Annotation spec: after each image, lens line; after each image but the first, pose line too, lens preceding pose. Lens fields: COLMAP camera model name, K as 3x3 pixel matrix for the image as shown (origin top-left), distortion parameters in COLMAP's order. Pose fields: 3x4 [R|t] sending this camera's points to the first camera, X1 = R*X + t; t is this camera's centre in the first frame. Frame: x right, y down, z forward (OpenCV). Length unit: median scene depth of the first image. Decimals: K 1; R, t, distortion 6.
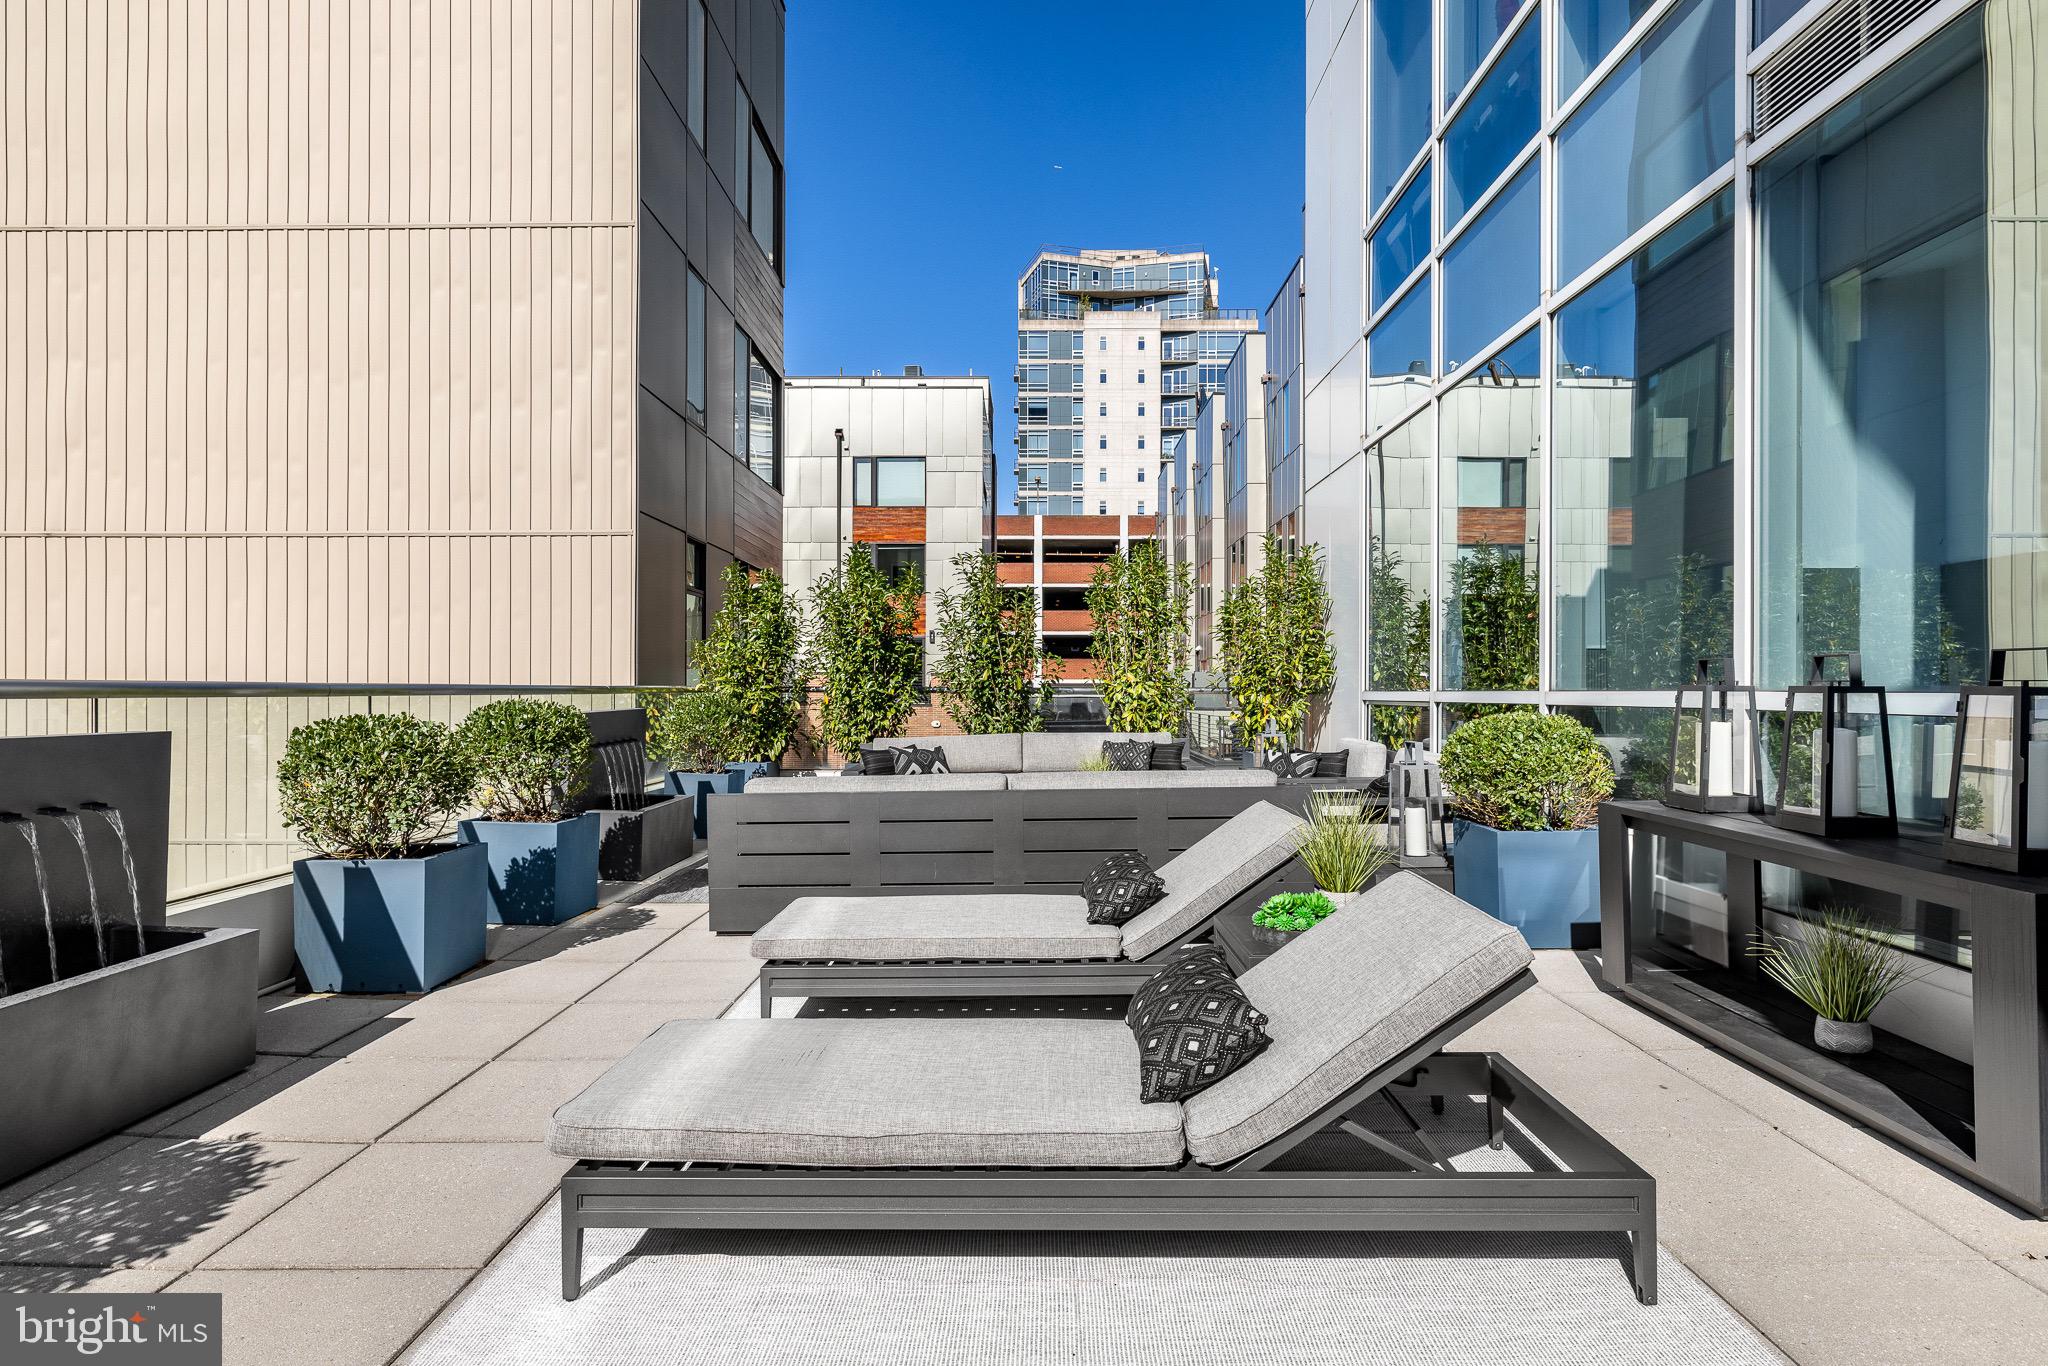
lens RADIAL K [[1064.0, 0, 1017.6], [0, 1064.0, 694.1], [0, 0, 1]] dist [-0.003523, -0.000724]
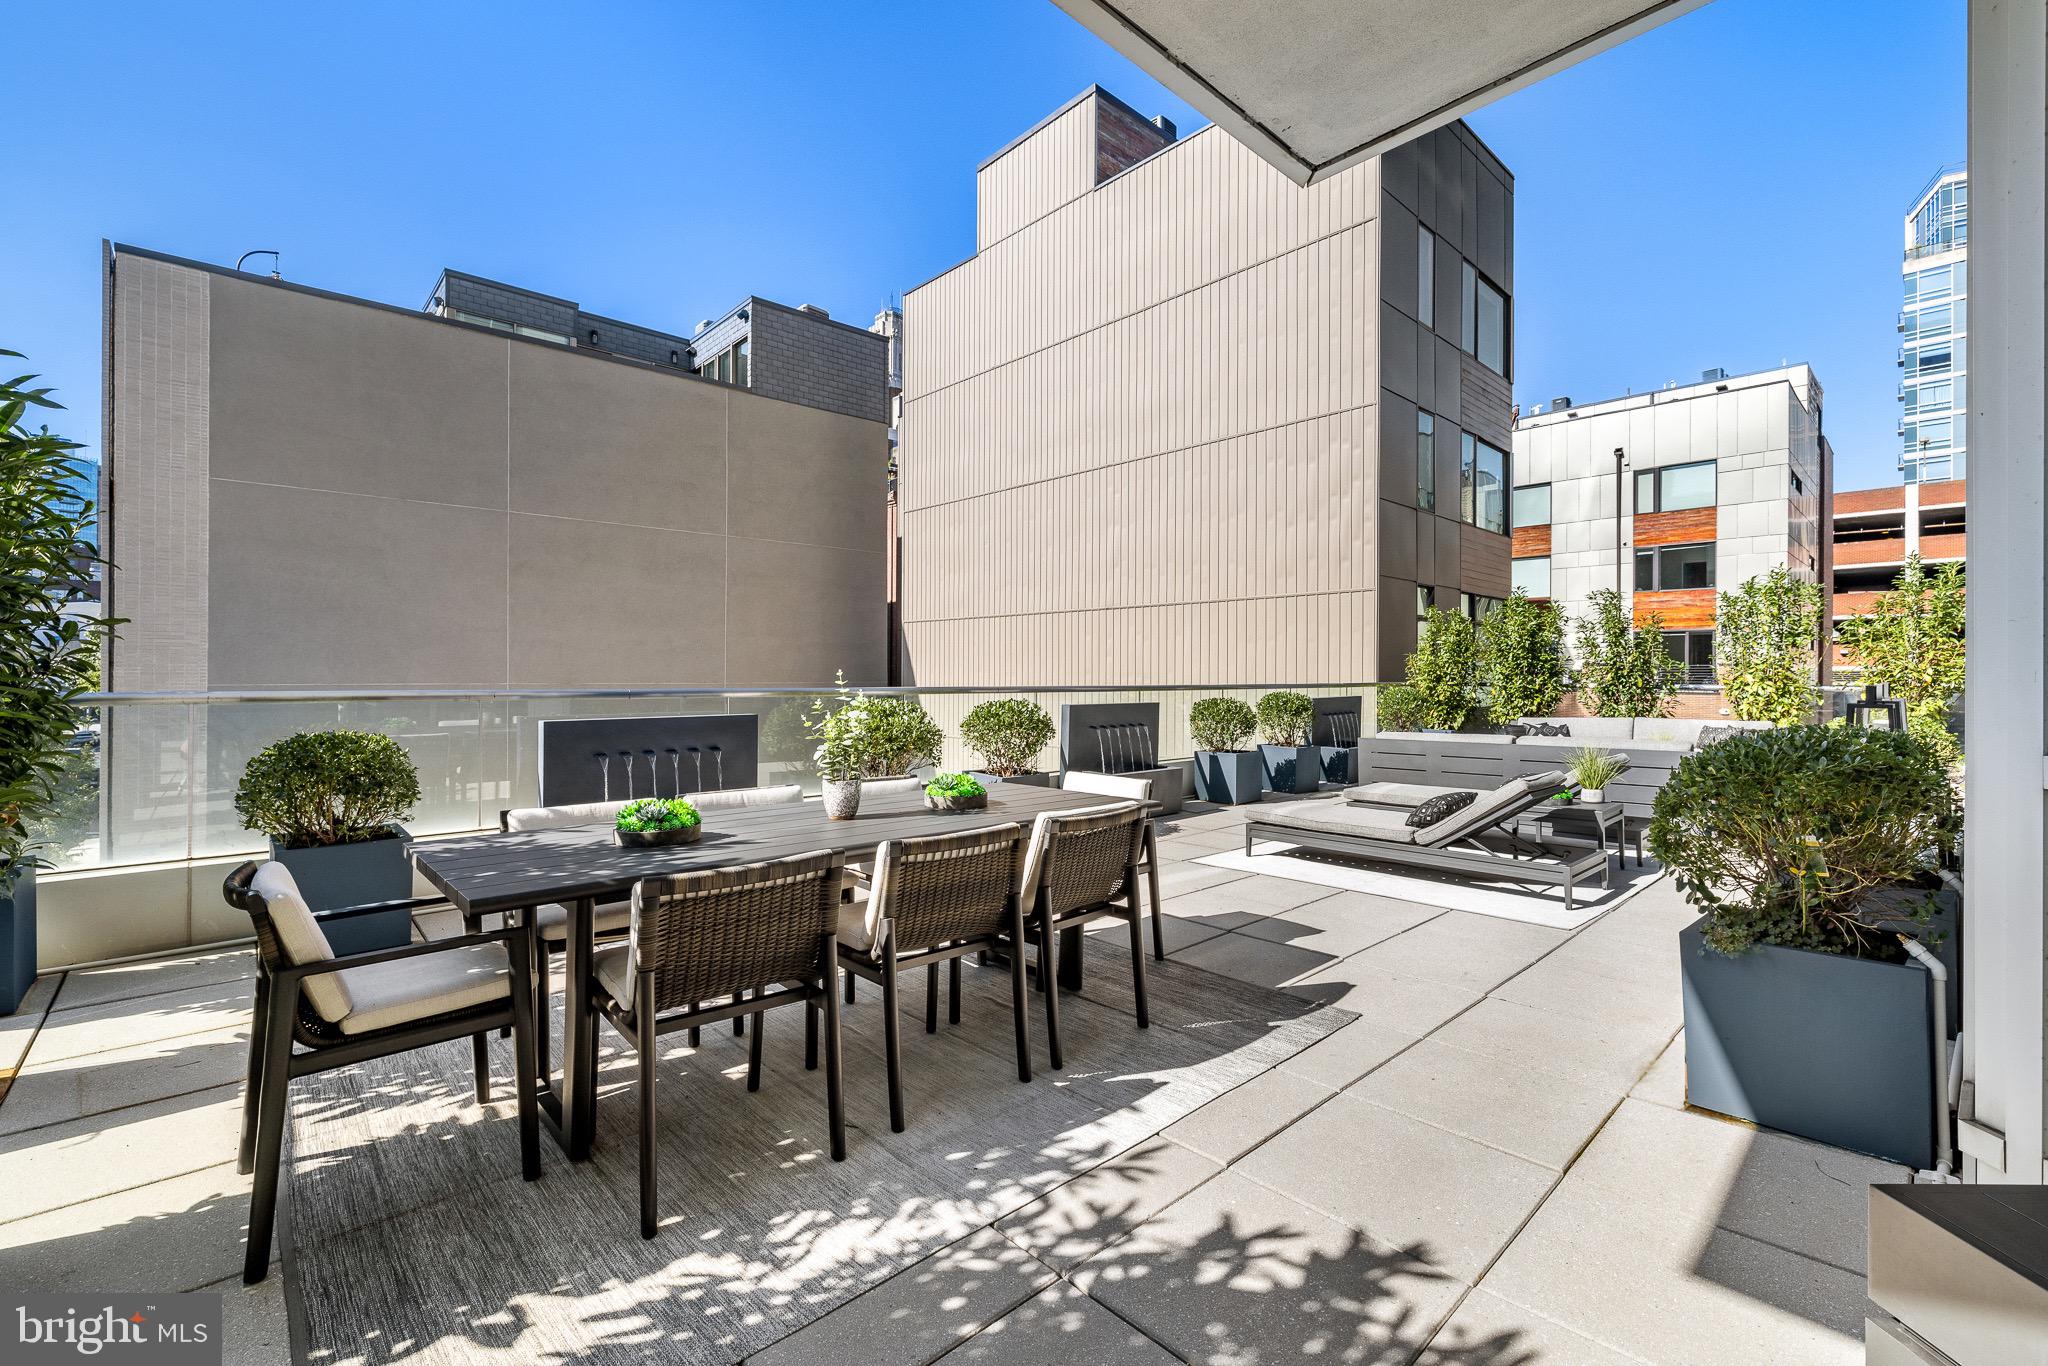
lens RADIAL K [[877.1, 0, 1017.7], [0, 877.1, 670.3], [0, 0, 1]] dist [0.000915, 0.000959]
pose [[0.682521, -0.001513, -0.730864, 0.256620], [-0.004922, 0.999966, -0.006666, -0.012614], [0.730849, 0.008146, 0.682491, -0.339100]]
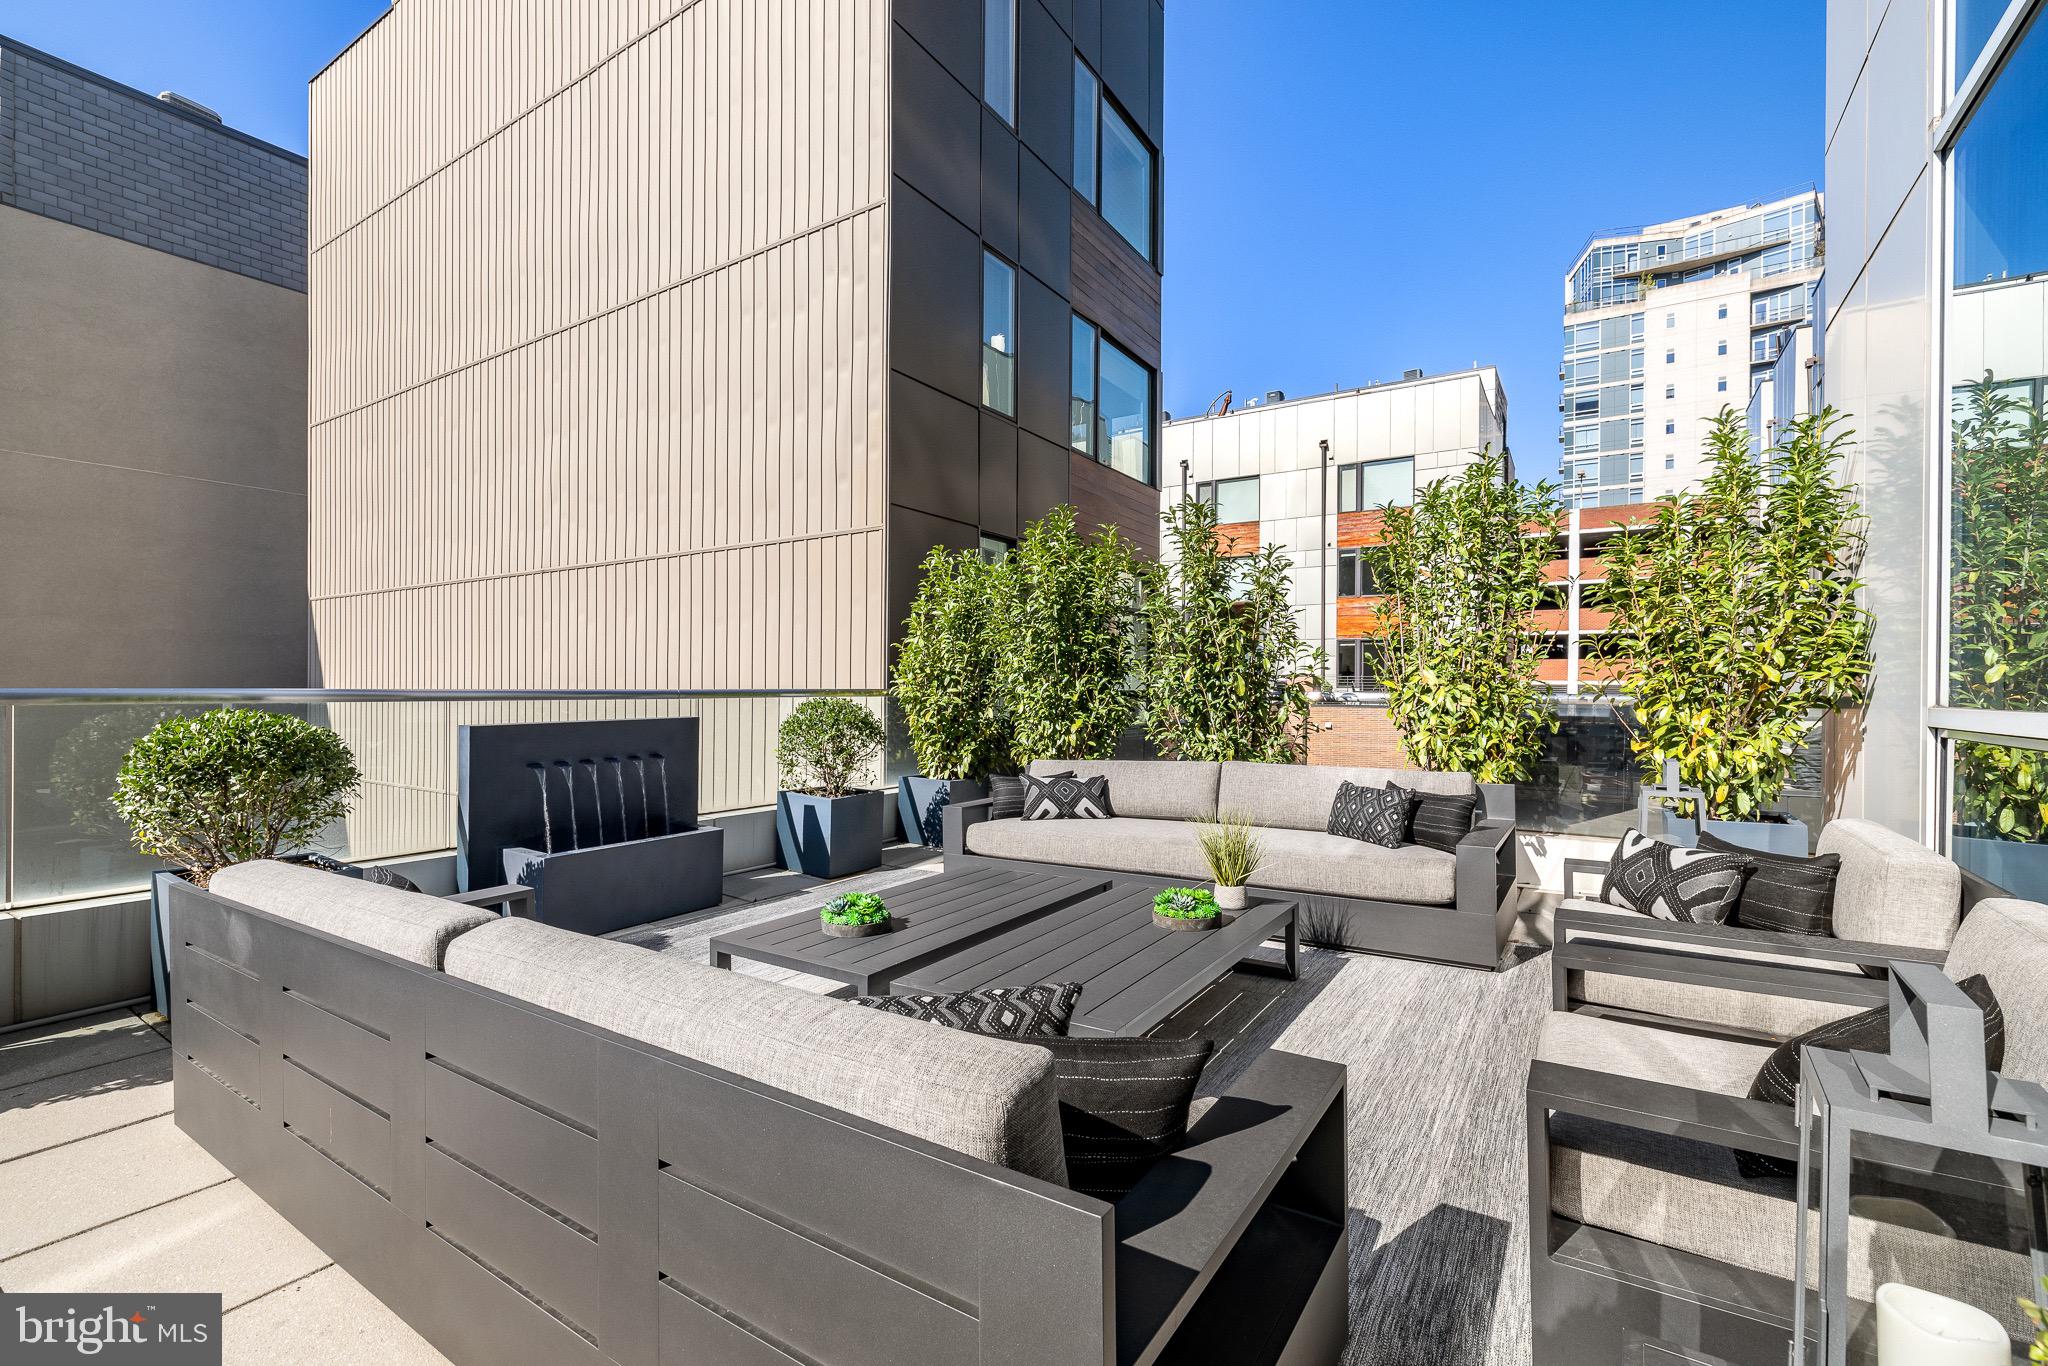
lens RADIAL K [[877.1, 0, 1033.4], [0, 877.1, 690.8], [0, 0, 1]] dist [0.000915, 0.000959]
pose [[0.845108, 0.004202, -0.534579, 0.169594], [-0.005815, 0.999982, -0.001333, -0.005464], [0.534563, 0.004235, 0.845118, 0.411444]]
